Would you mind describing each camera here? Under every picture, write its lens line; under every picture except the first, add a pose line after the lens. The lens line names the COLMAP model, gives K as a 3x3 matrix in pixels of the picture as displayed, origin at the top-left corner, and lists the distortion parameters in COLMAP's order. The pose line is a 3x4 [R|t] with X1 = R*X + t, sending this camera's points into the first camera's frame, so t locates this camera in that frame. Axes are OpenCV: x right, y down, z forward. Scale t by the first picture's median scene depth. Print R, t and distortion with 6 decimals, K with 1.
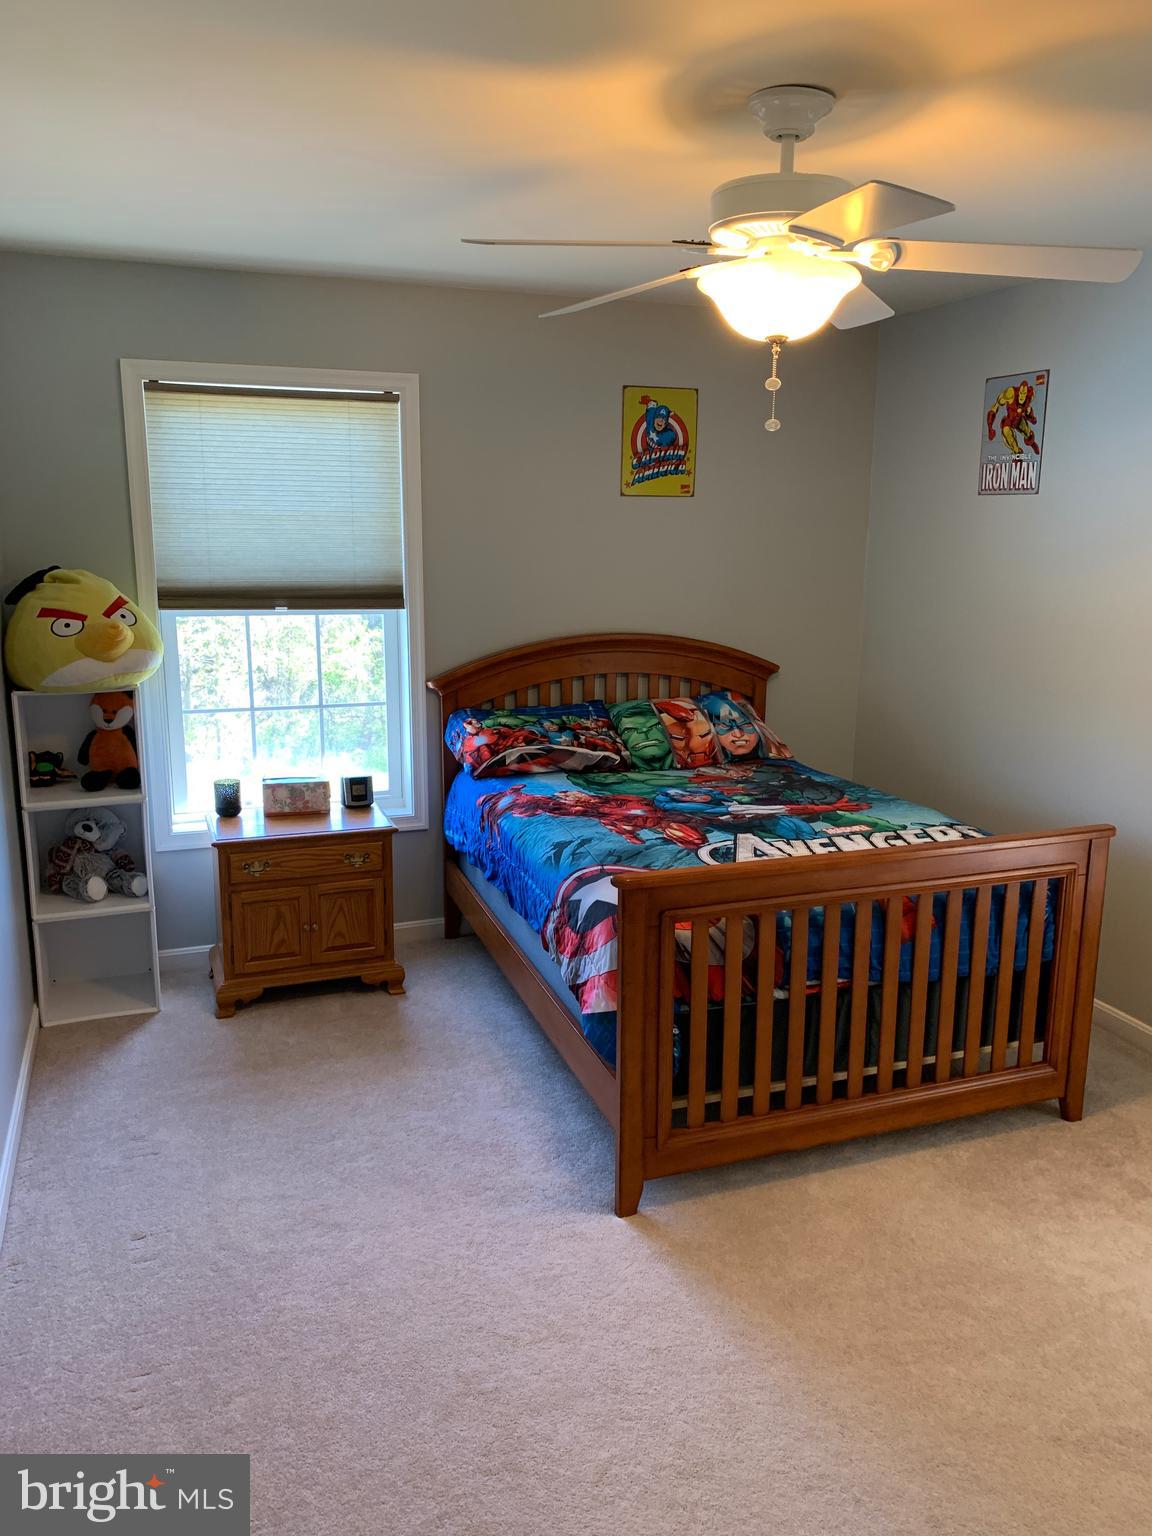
lens RADIAL K [[1170.0, 0, 576.0], [0, 1170.0, 768.0], [0, 0, 1]] dist [0.172321, -0.309754]
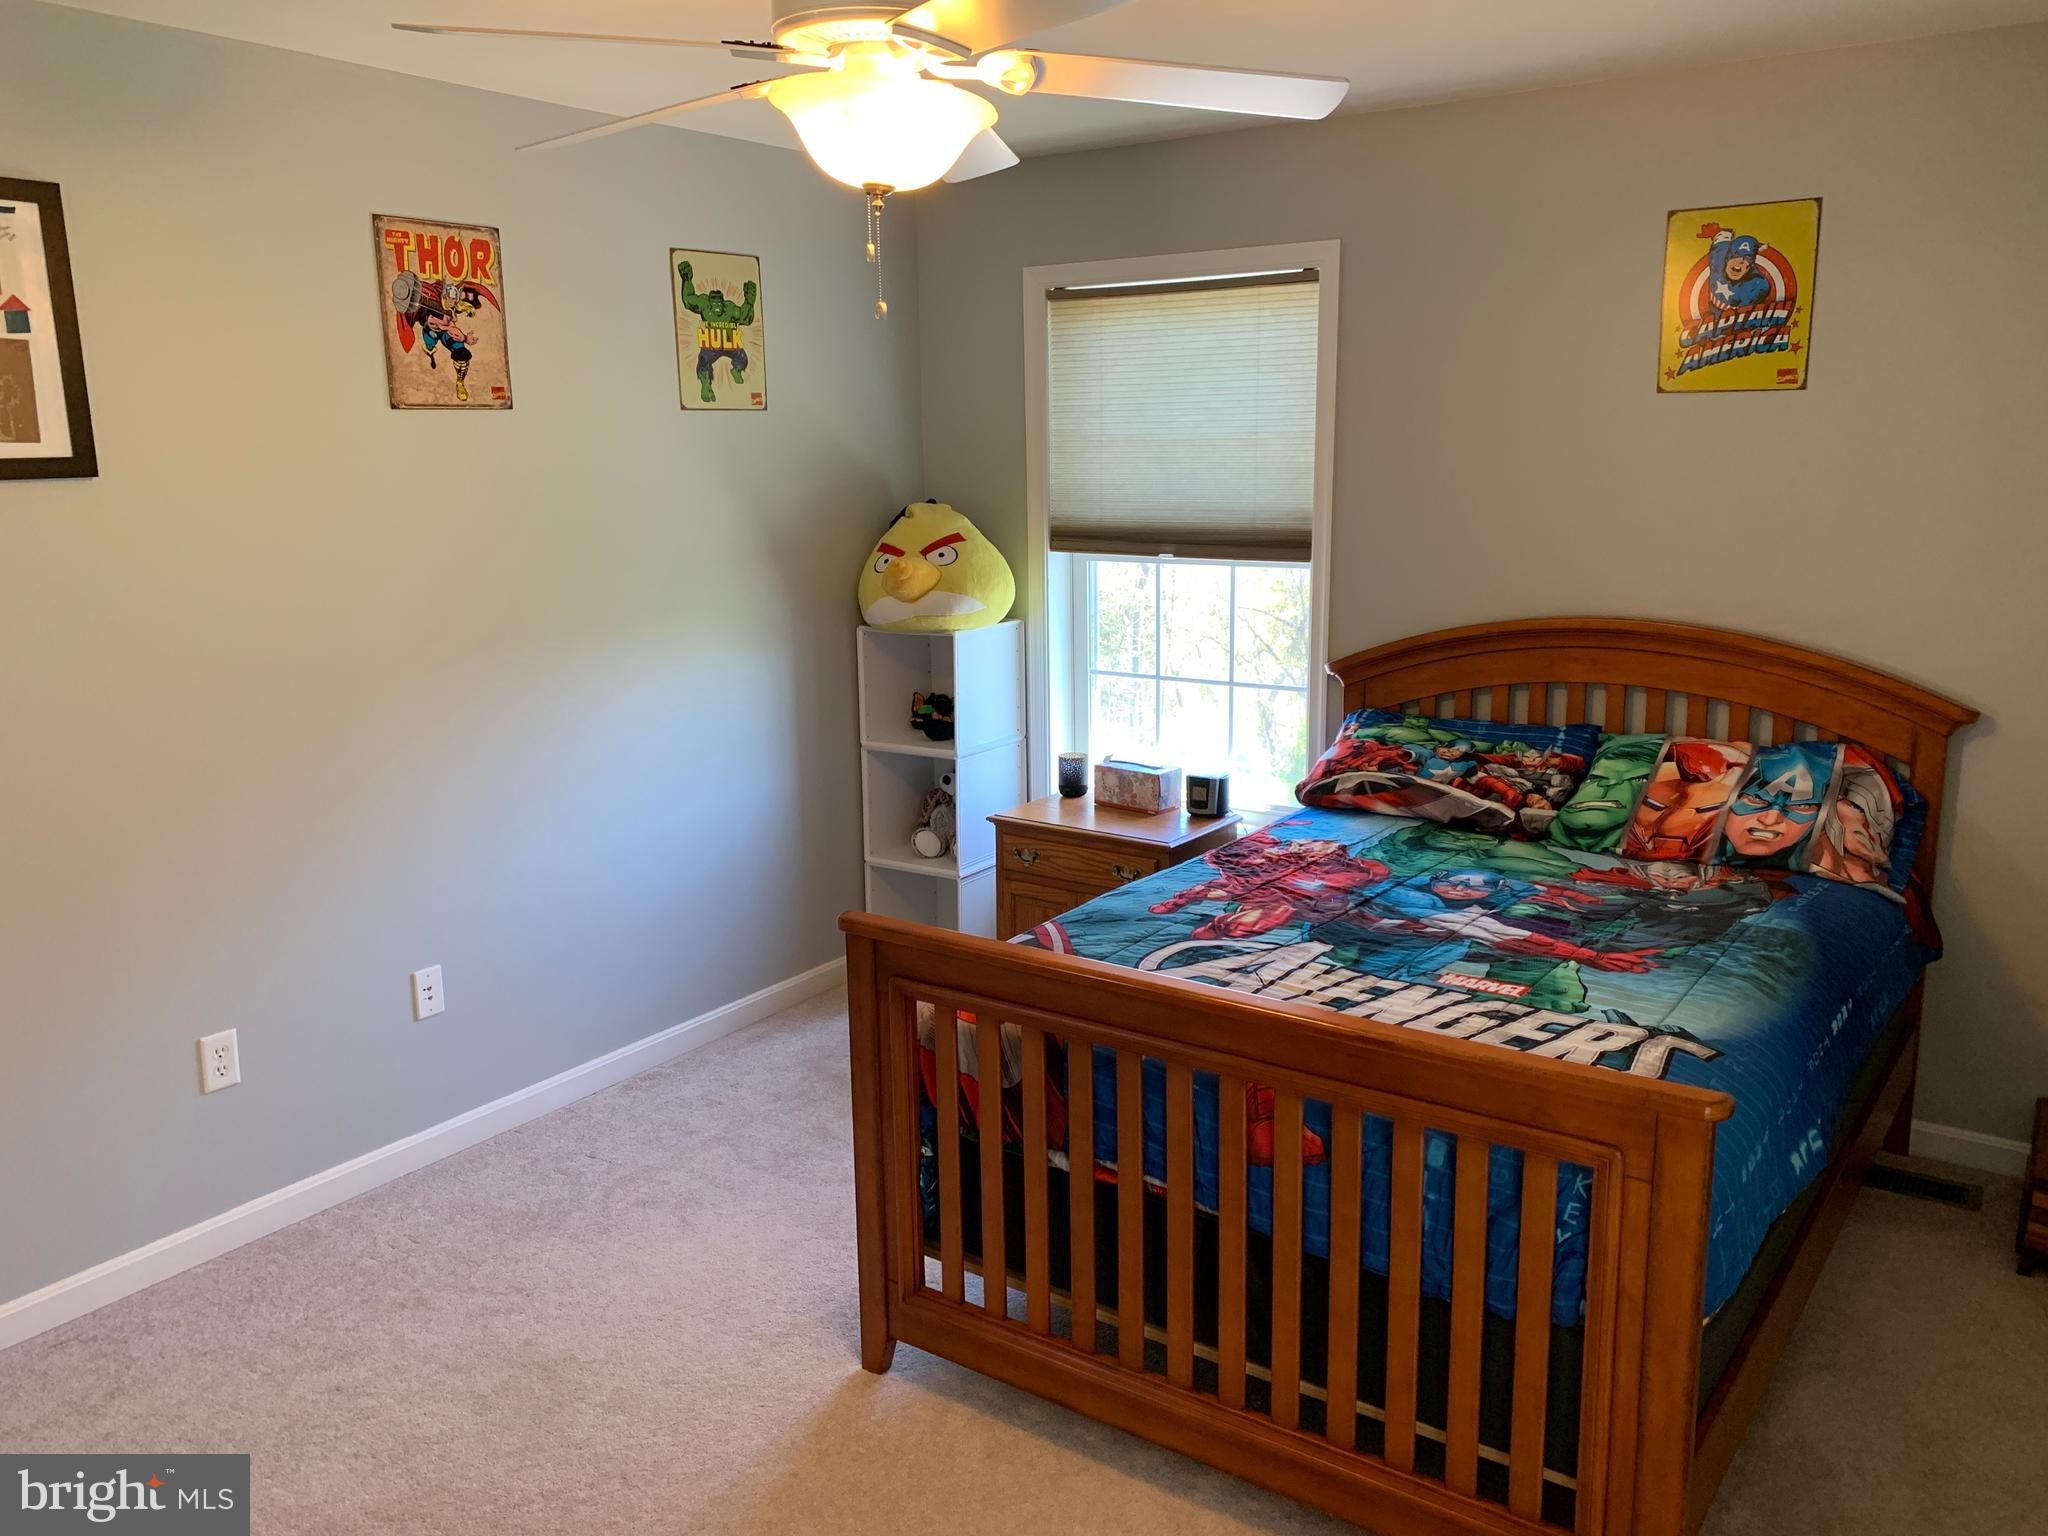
lens RADIAL K [[1560.0, 0, 1038.5], [0, 1560.0, 746.6], [0, 0, 1]] dist [0.172321, -0.309754]
pose [[0.585934, 0.145343, -0.797218, 0.569717], [-0.155030, 0.985718, 0.065767, -0.063202], [0.795391, 0.085057, 0.600098, 0.303816]]
